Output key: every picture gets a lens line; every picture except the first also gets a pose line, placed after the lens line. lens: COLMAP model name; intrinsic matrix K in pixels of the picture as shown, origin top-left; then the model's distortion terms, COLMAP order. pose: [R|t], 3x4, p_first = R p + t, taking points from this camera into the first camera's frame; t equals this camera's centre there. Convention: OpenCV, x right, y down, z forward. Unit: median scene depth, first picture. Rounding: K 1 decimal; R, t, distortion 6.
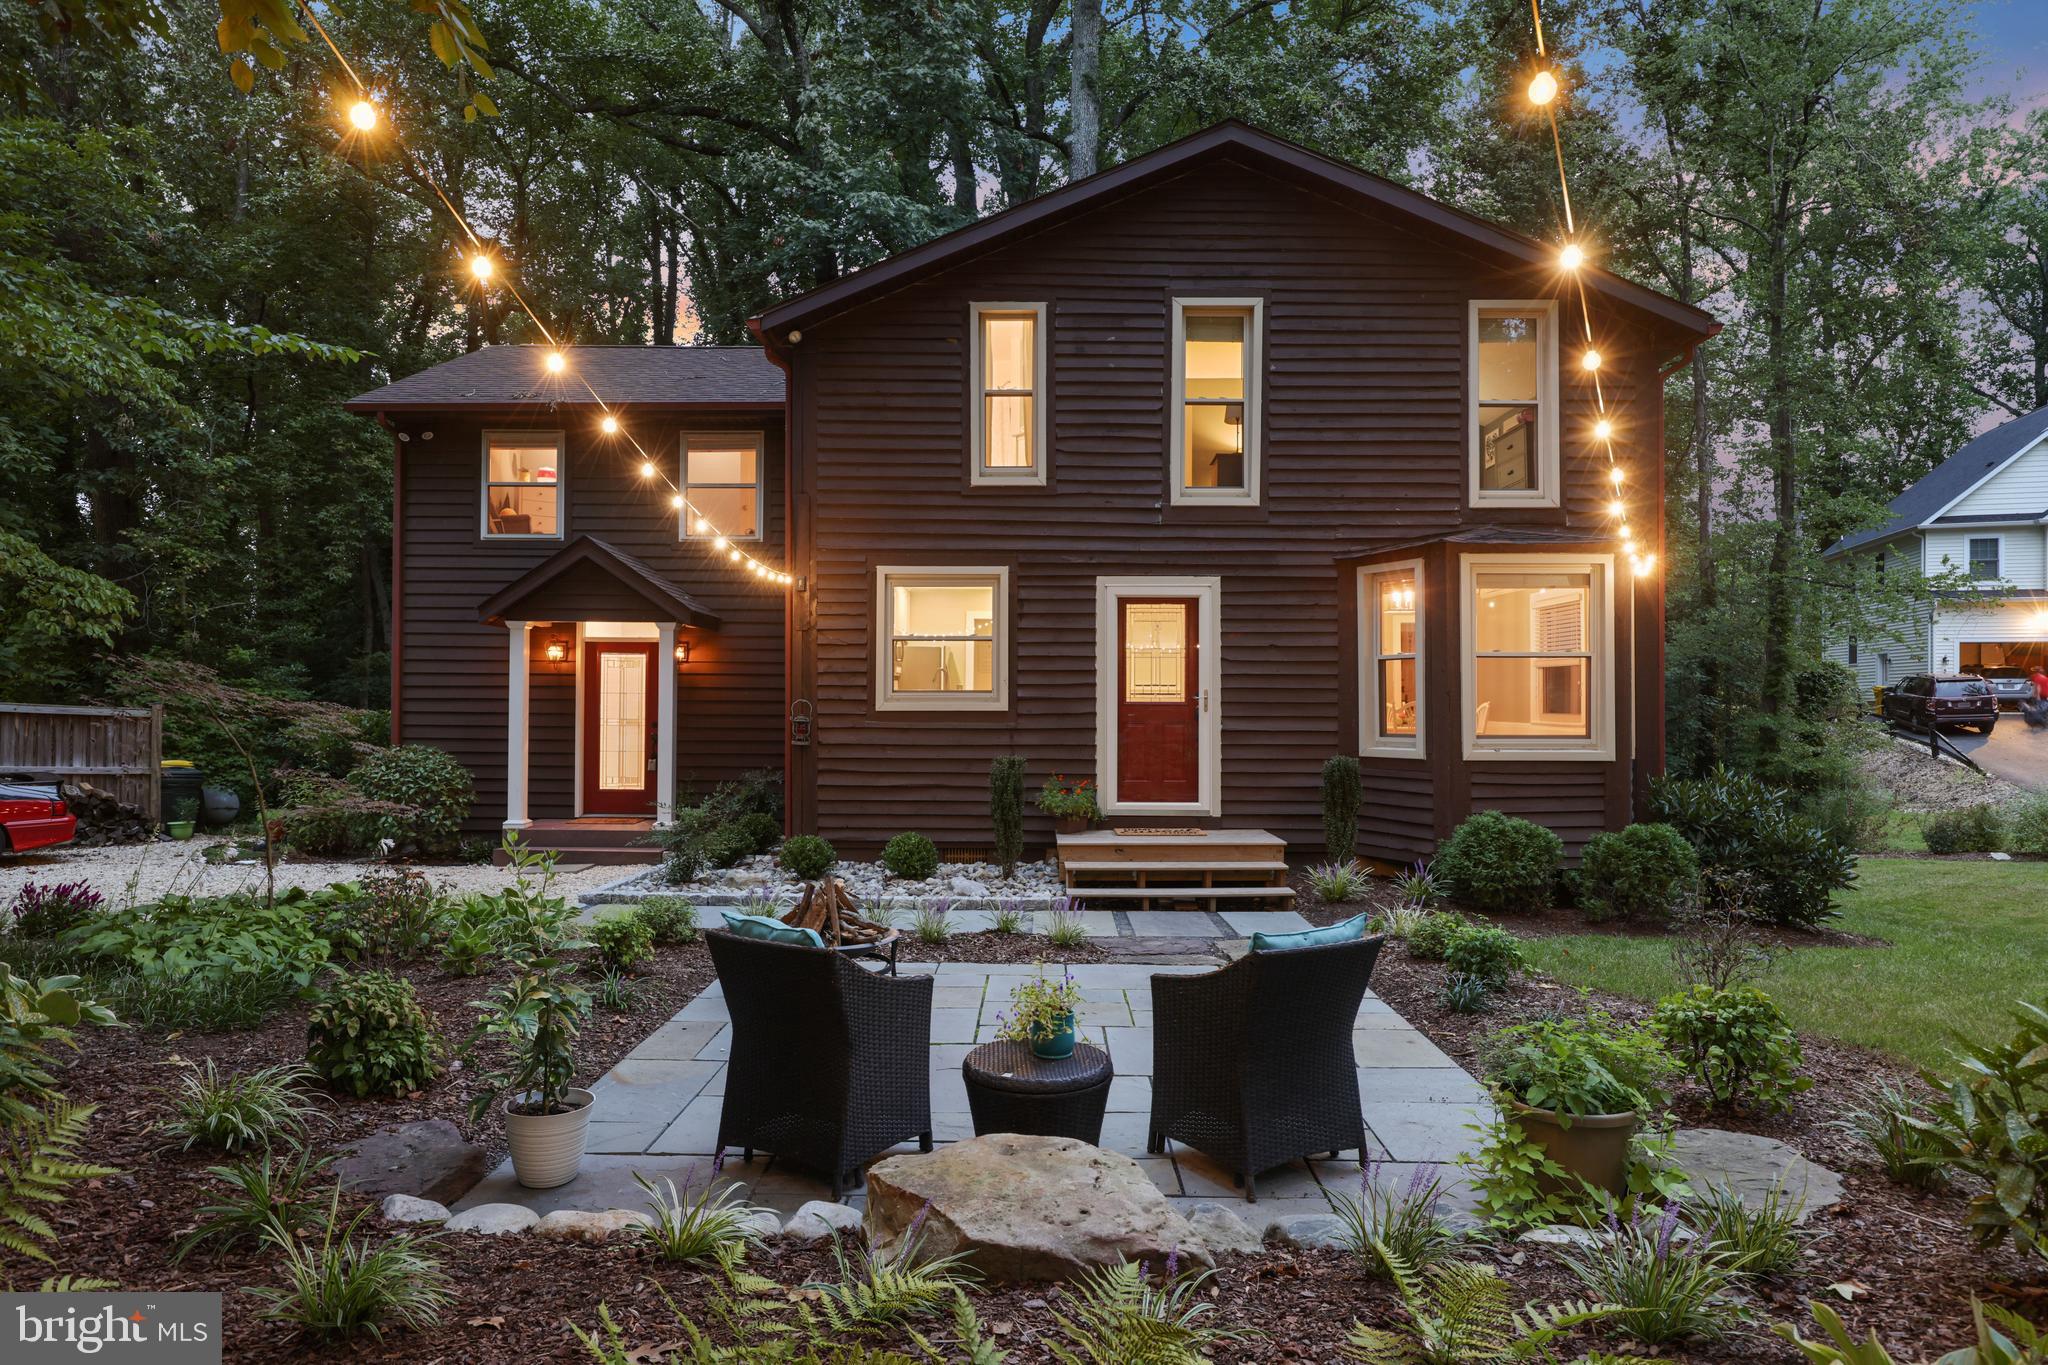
lens RADIAL K [[1153.2, 0, 1005.8], [0, 1153.2, 666.7], [0, 0, 1]] dist [-0.015408, 0.000310]
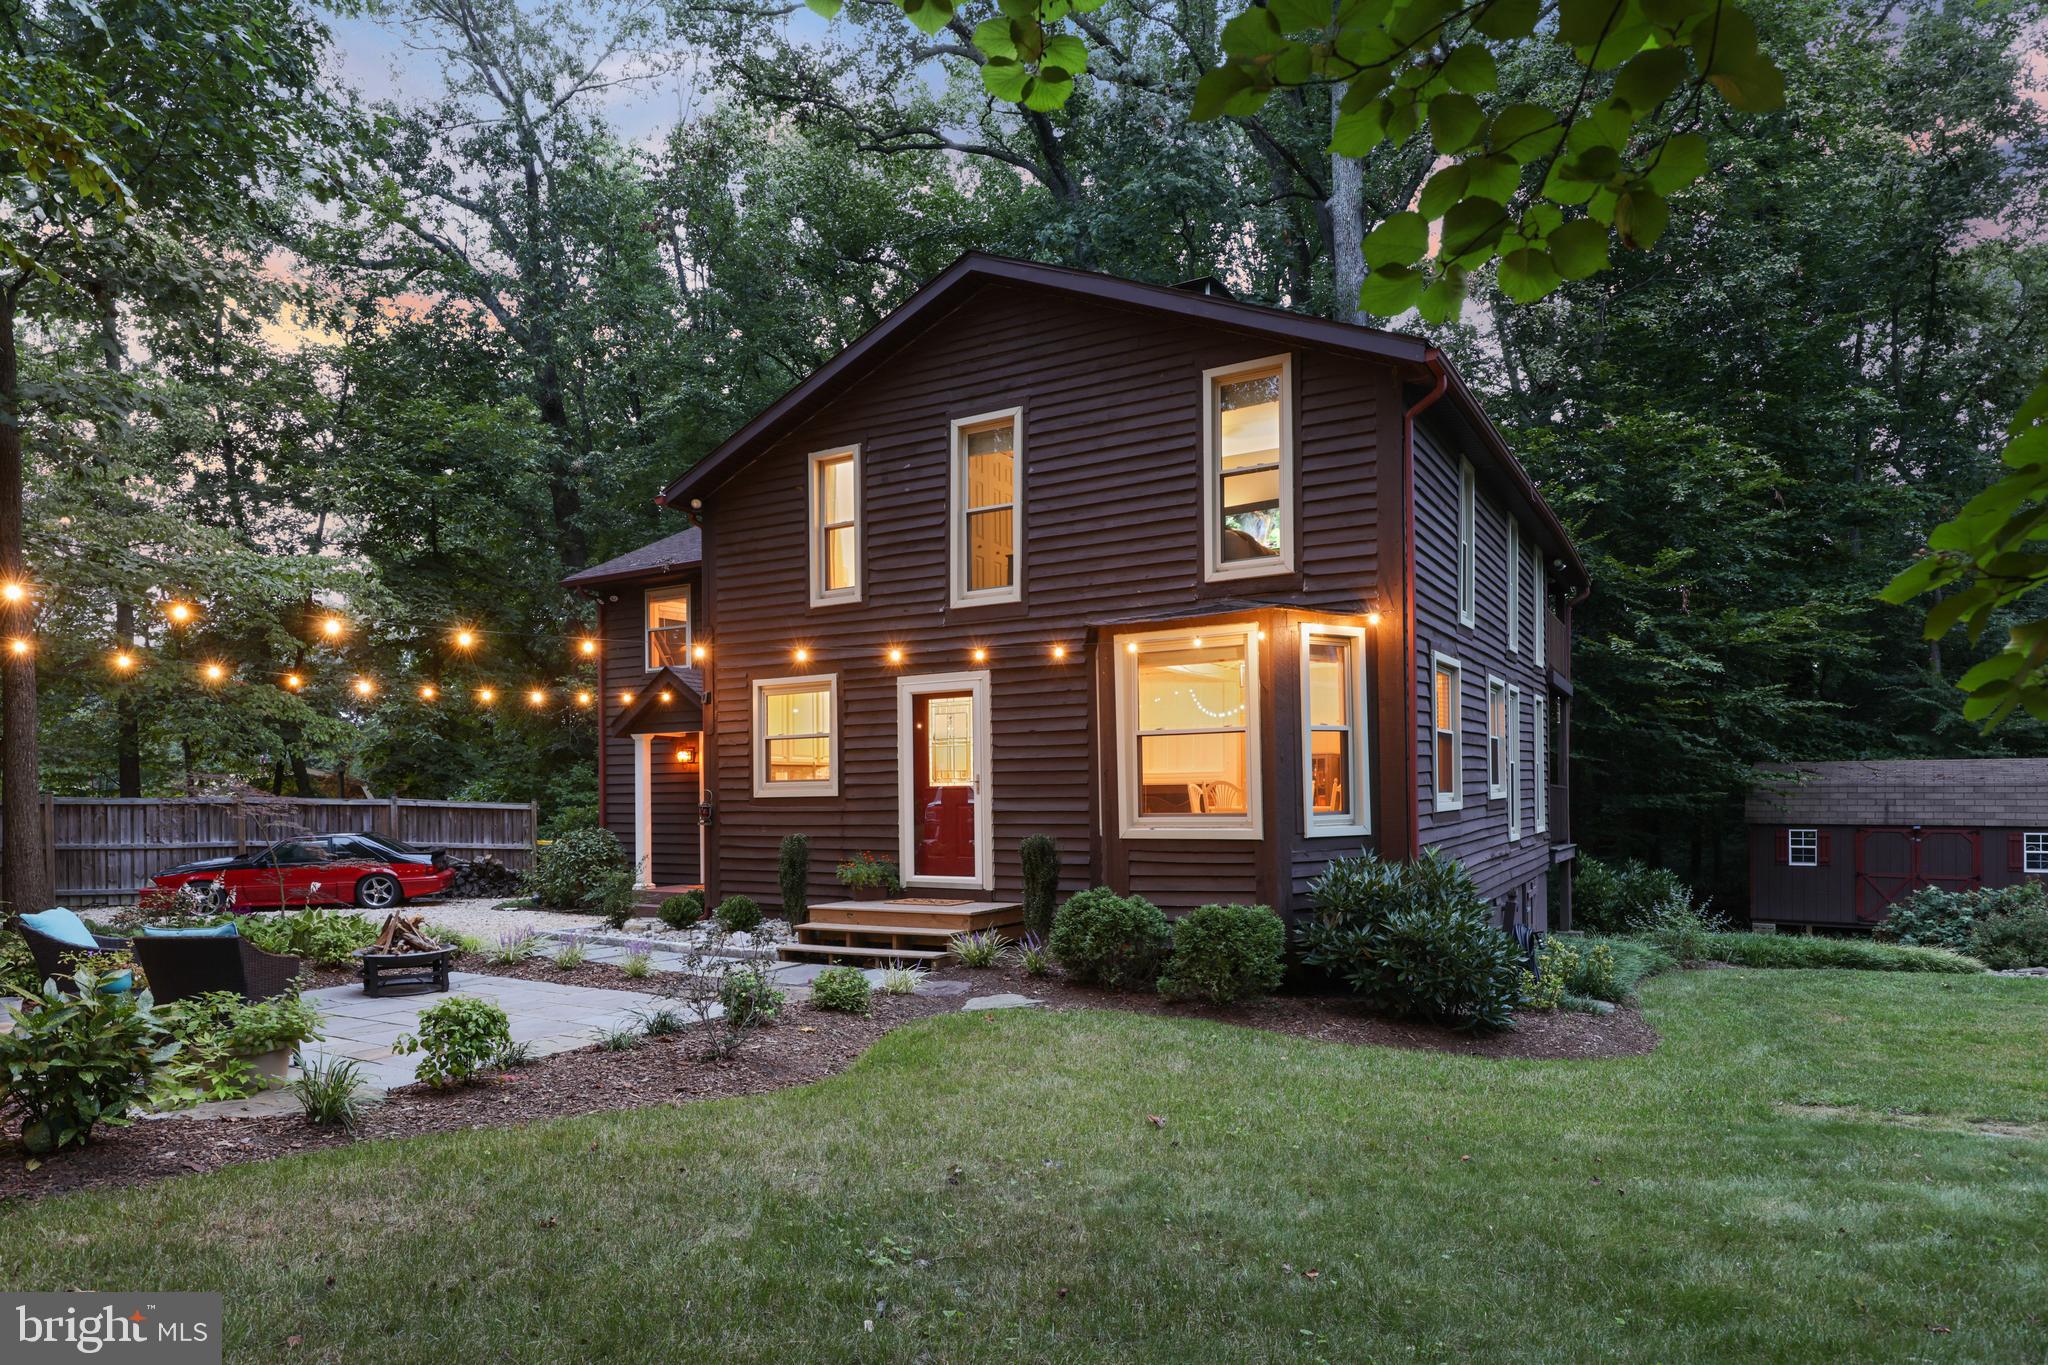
lens RADIAL K [[1153.2, 0, 1008.9], [0, 1153.2, 758.8], [0, 0, 1]] dist [-0.015408, 0.000310]
pose [[0.873336, -0.030957, -0.486133, 0.725437], [0.032757, 0.999452, -0.004797, 0.011531], [0.486015, -0.011734, 0.873872, 0.055410]]
